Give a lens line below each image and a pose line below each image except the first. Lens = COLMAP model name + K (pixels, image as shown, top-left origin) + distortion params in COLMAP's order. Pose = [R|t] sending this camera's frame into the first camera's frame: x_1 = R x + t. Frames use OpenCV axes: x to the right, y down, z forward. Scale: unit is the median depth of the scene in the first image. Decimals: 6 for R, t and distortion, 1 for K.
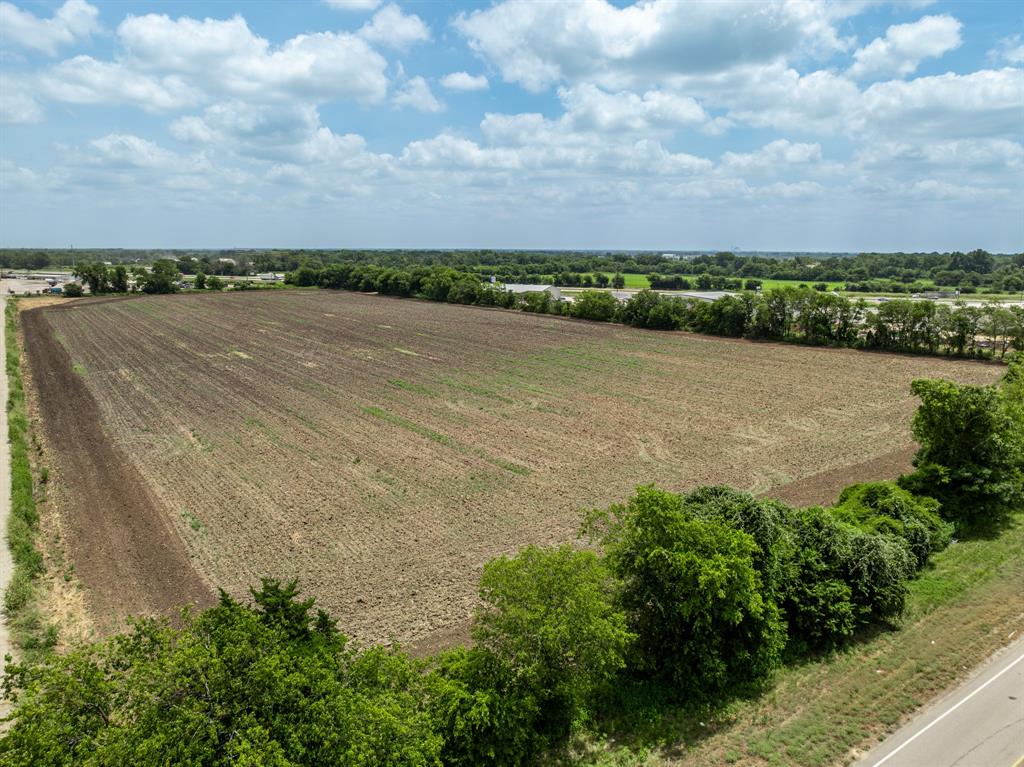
lens RADIAL K [[721.2, 0, 511.0], [0, 721.2, 363.9], [0, 0, 1]] dist [-0.035316, 0.031453]
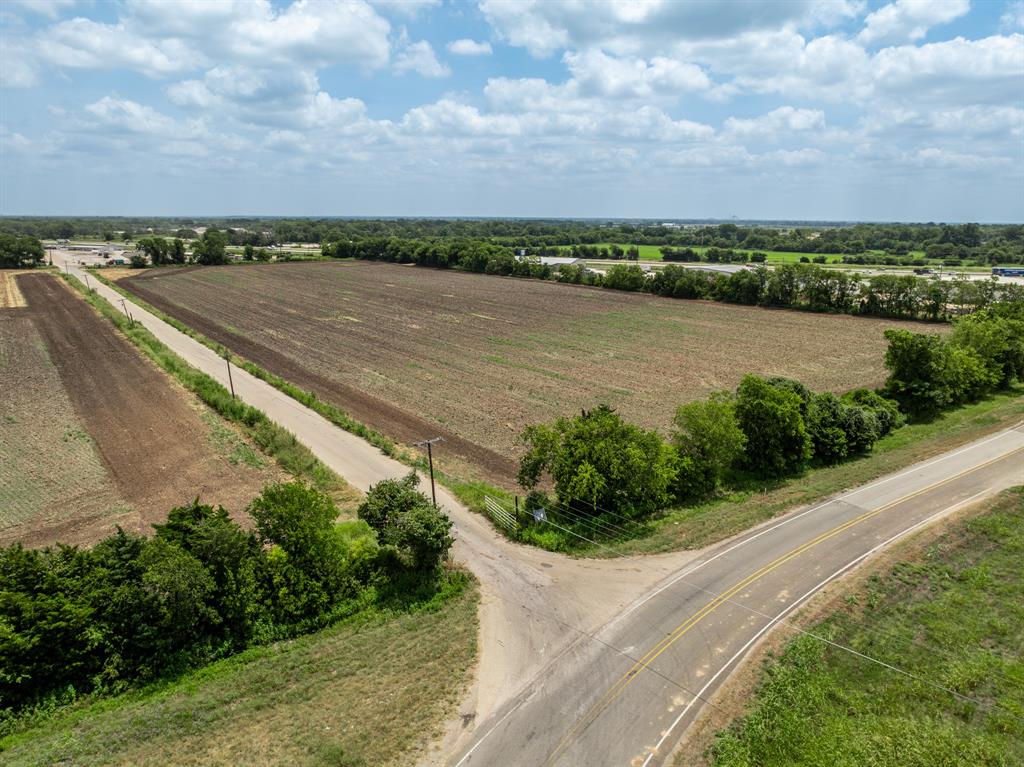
lens RADIAL K [[709.6, 0, 510.4], [0, 709.6, 412.6], [0, 0, 1]] dist [-0.025525, 0.014697]
pose [[0.999991, 0.000825, 0.004125, -0.038367], [-0.001278, 0.993821, 0.110987, 0.004345], [-0.004008, -0.110991, 0.993813, -0.077713]]
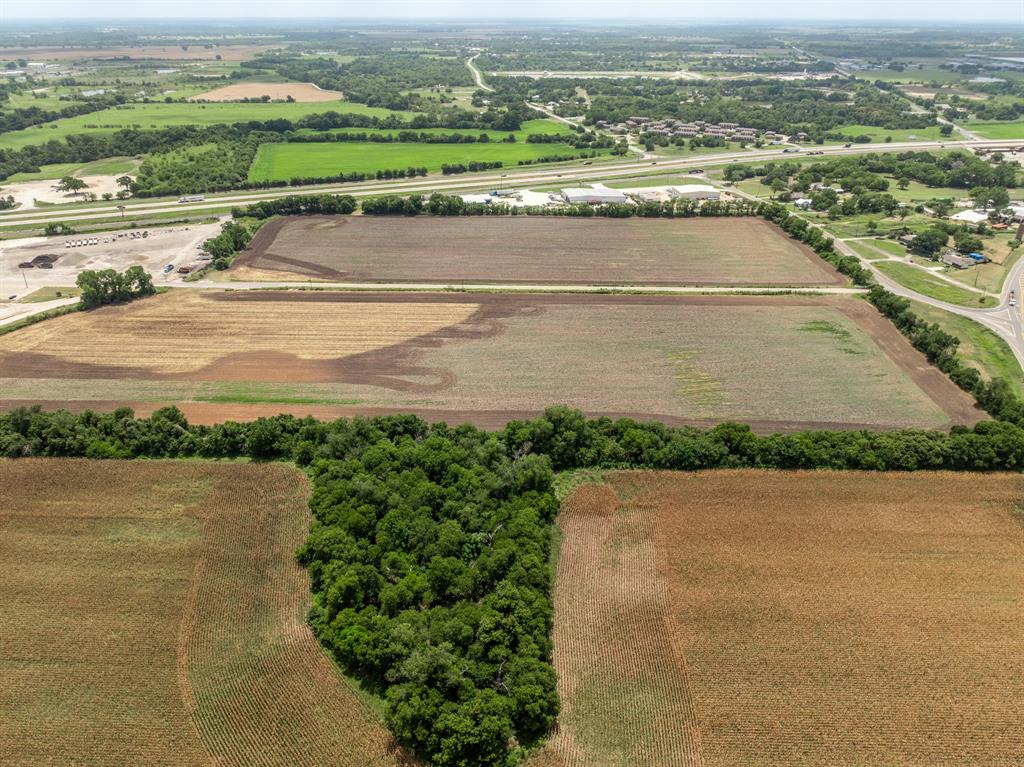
lens RADIAL K [[718.1, 0, 512.9], [0, 718.1, 378.5], [0, 0, 1]] dist [-0.036663, 0.023897]
pose [[0.594937, -0.369442, 0.713837, -1.018256], [0.125237, 0.919869, 0.371695, -0.253987], [-0.793956, -0.131736, 0.593531, -0.151604]]
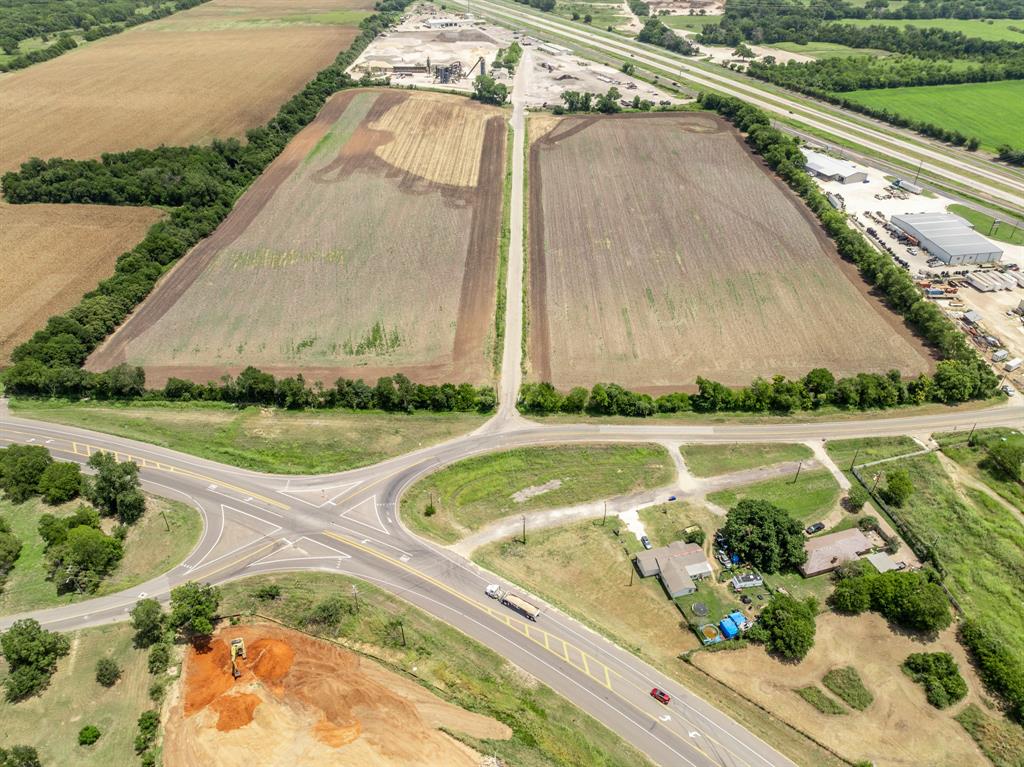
lens RADIAL K [[718.1, 0, 512.9], [0, 718.1, 378.5], [0, 0, 1]] dist [-0.036663, 0.023897]
pose [[0.809155, 0.331731, -0.484997, 0.222854], [-0.088901, 0.885006, 0.457013, -0.230932], [0.580831, -0.326678, 0.745598, -0.359533]]
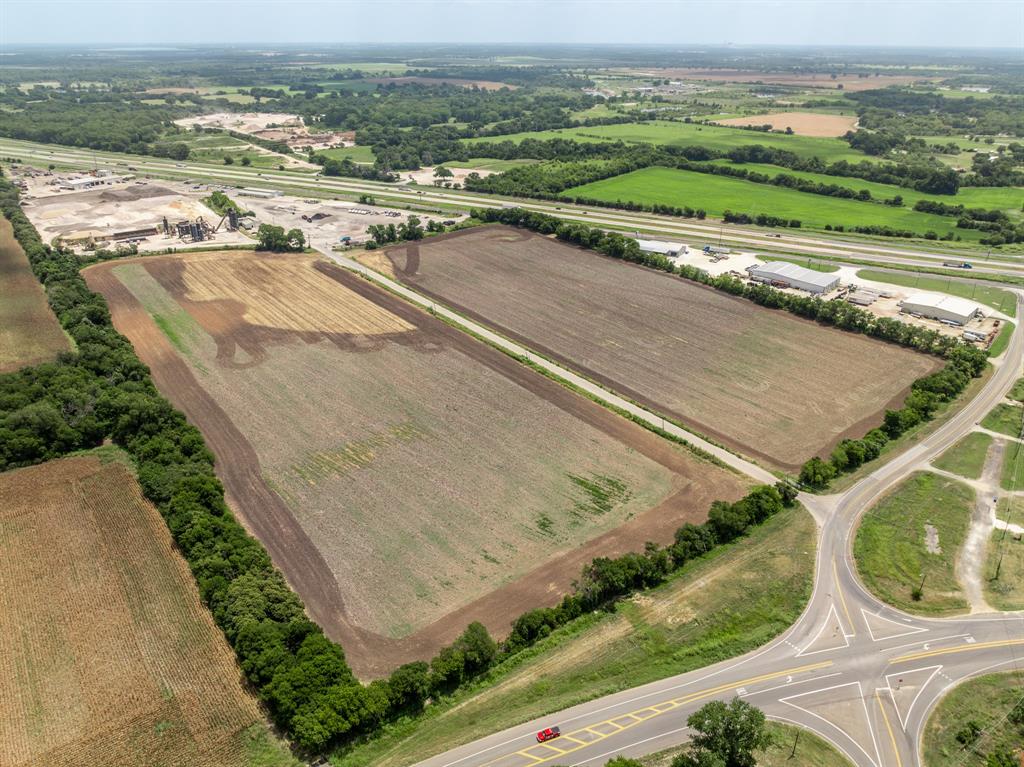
lens RADIAL K [[718.1, 0, 512.9], [0, 718.1, 378.5], [0, 0, 1]] dist [-0.036663, 0.023897]
pose [[0.999326, -0.017624, 0.032205, -0.283876], [0.007738, 0.958646, 0.284496, -0.208830], [-0.035887, -0.284055, 0.958136, -0.466536]]
